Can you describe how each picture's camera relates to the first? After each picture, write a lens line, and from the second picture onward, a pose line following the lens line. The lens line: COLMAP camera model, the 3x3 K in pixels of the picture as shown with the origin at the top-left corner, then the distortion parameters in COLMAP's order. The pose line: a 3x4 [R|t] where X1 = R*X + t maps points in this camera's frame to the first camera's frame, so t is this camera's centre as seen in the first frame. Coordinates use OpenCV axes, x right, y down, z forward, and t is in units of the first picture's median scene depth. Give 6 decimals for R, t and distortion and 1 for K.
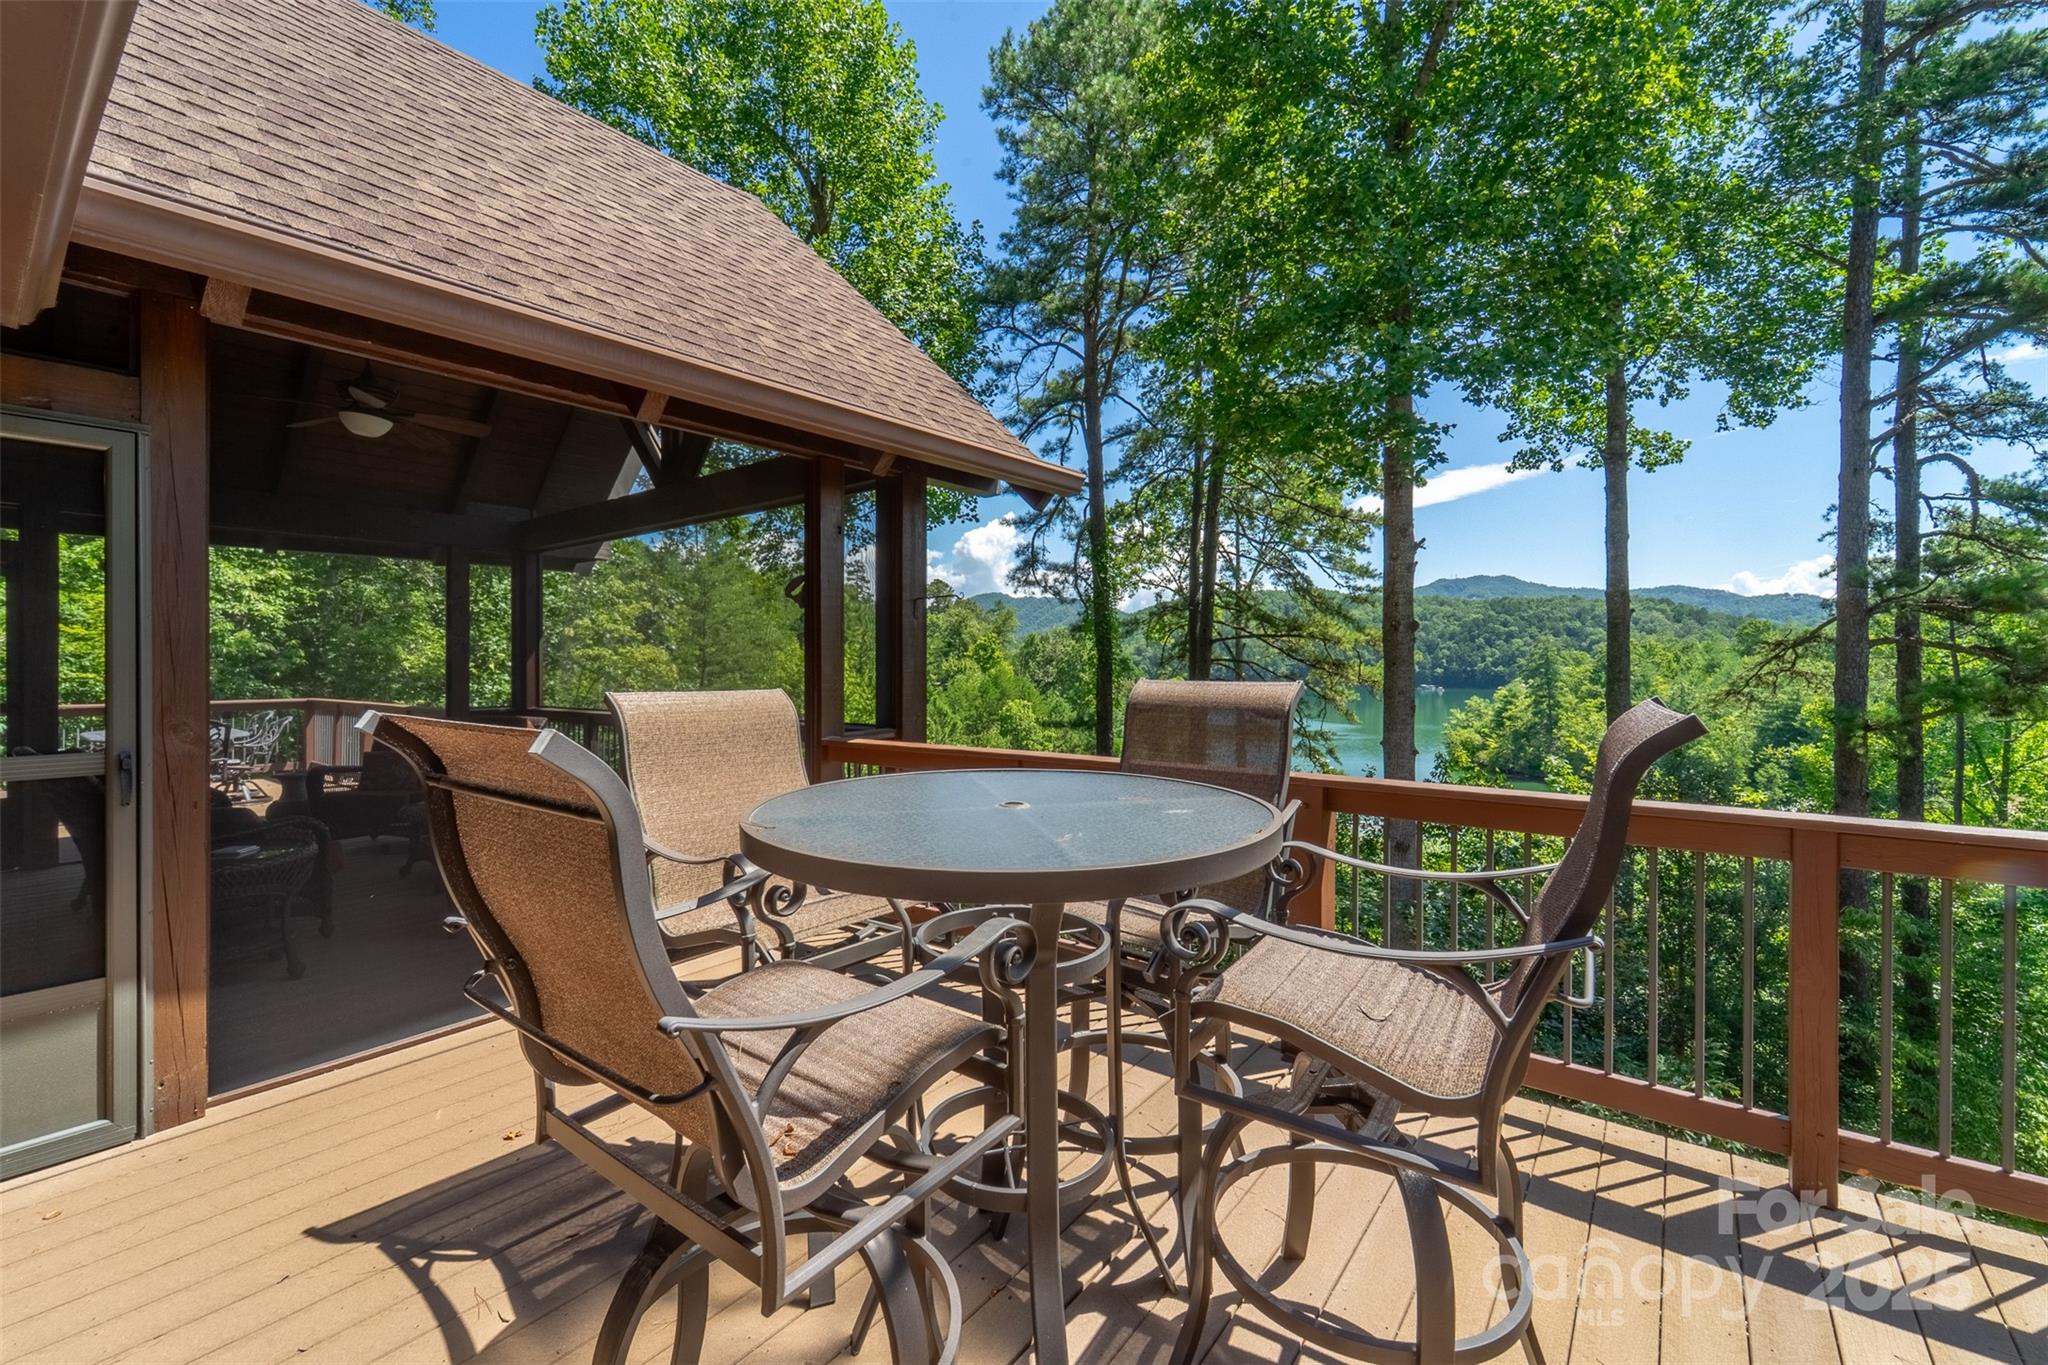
lens RADIAL K [[815.3, 0, 1021.9], [0, 815.3, 666.2], [0, 0, 1]] dist [0.007774, 0.000200]
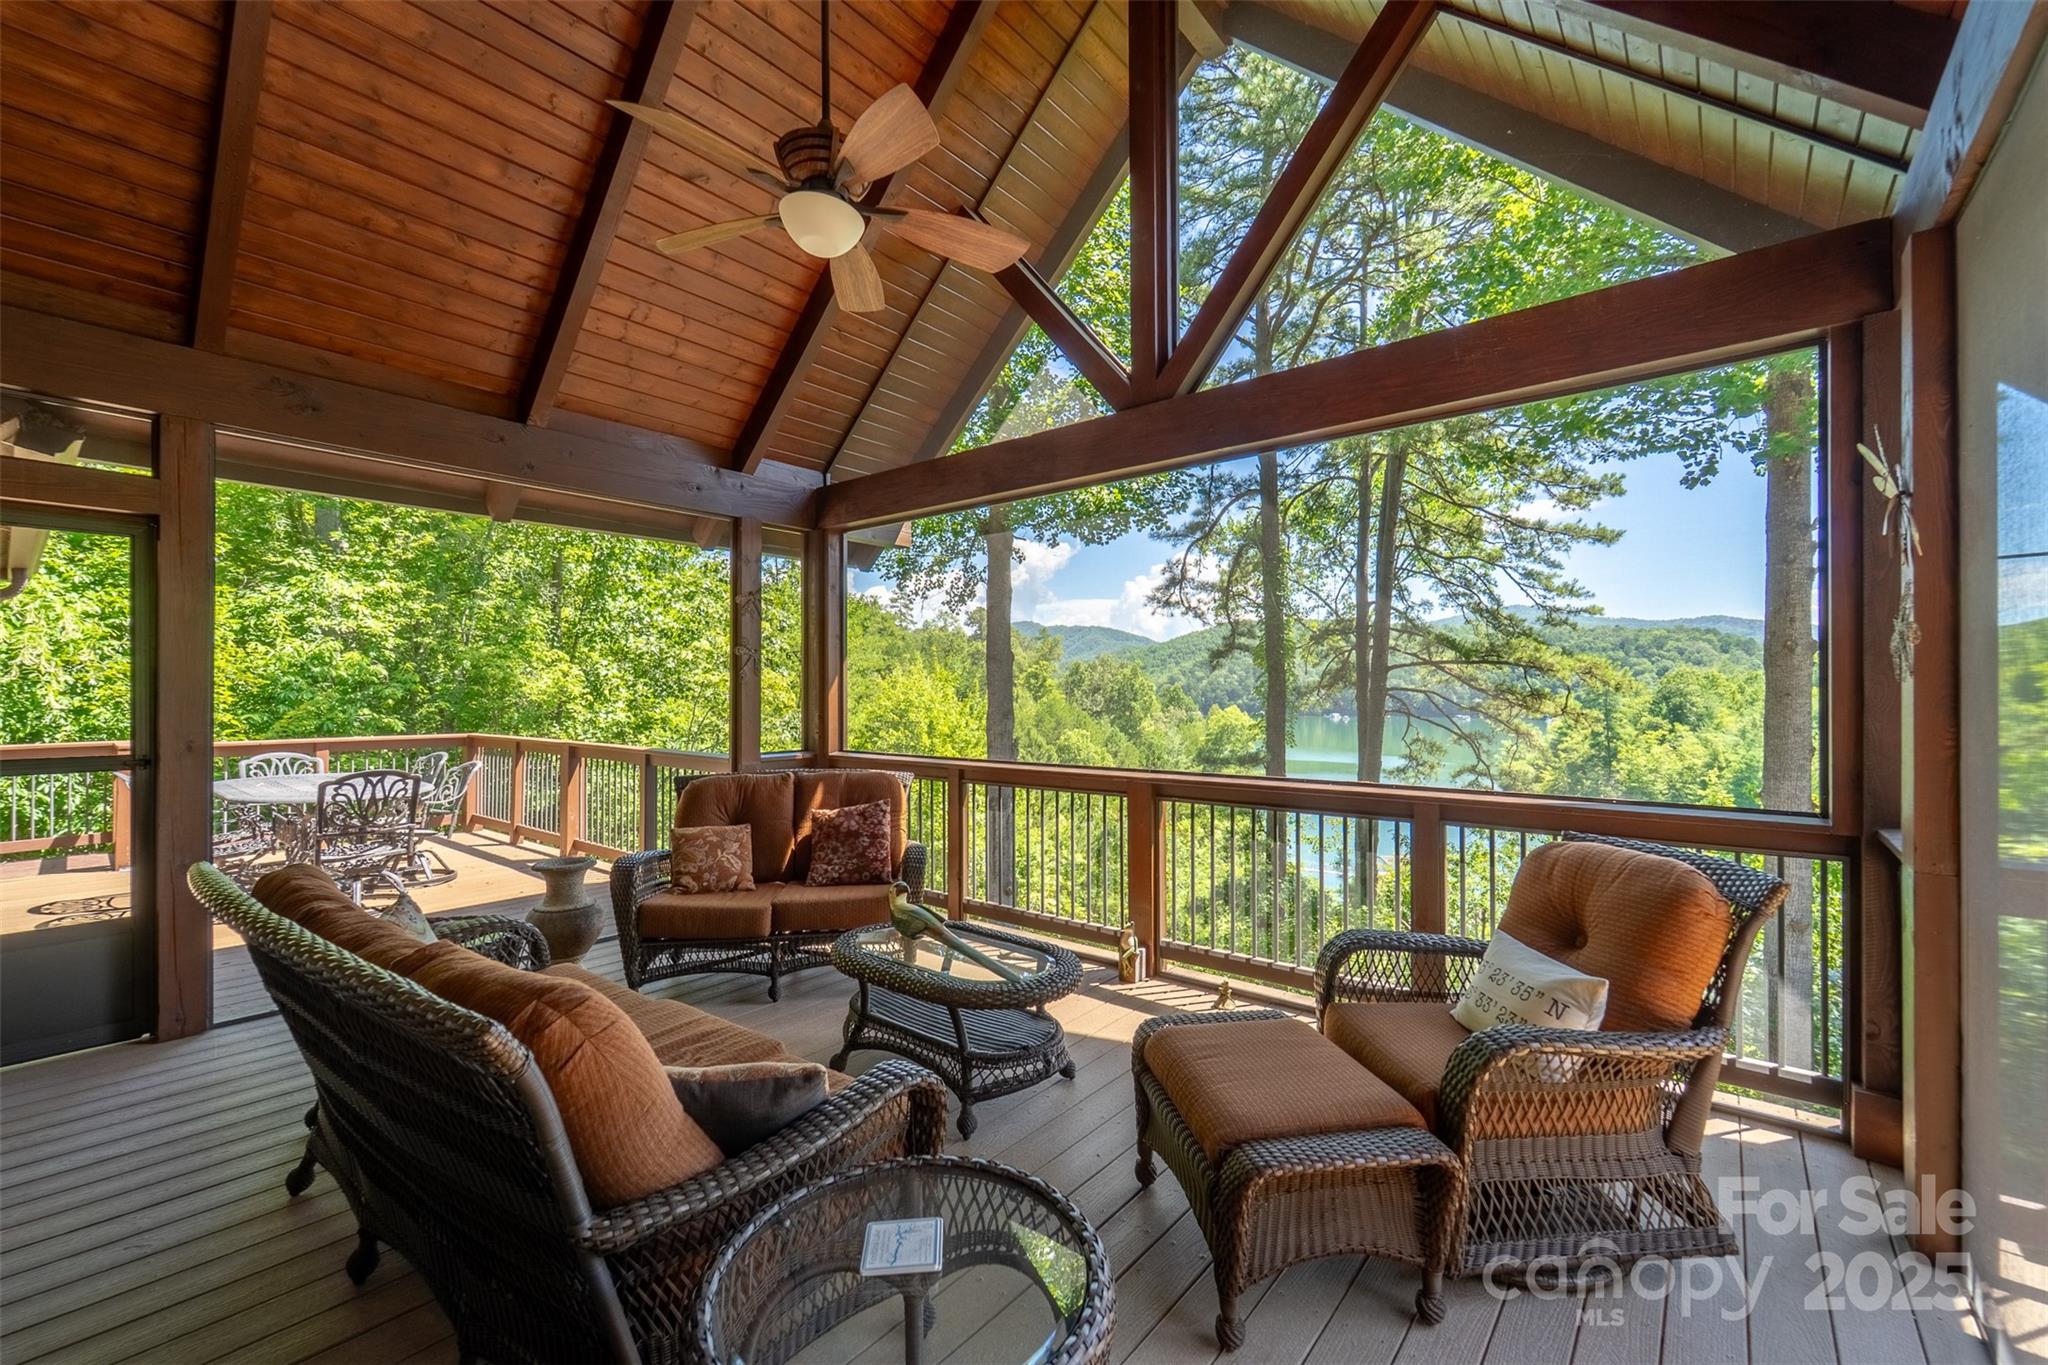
lens RADIAL K [[815.3, 0, 1030.9], [0, 815.3, 681.8], [0, 0, 1]] dist [0.007774, 0.000200]
pose [[0.999700, 0.003941, -0.024188, -0.124056], [-0.004316, 0.999871, -0.015480, -0.000591], [0.024124, 0.015580, 0.999588, 0.092878]]
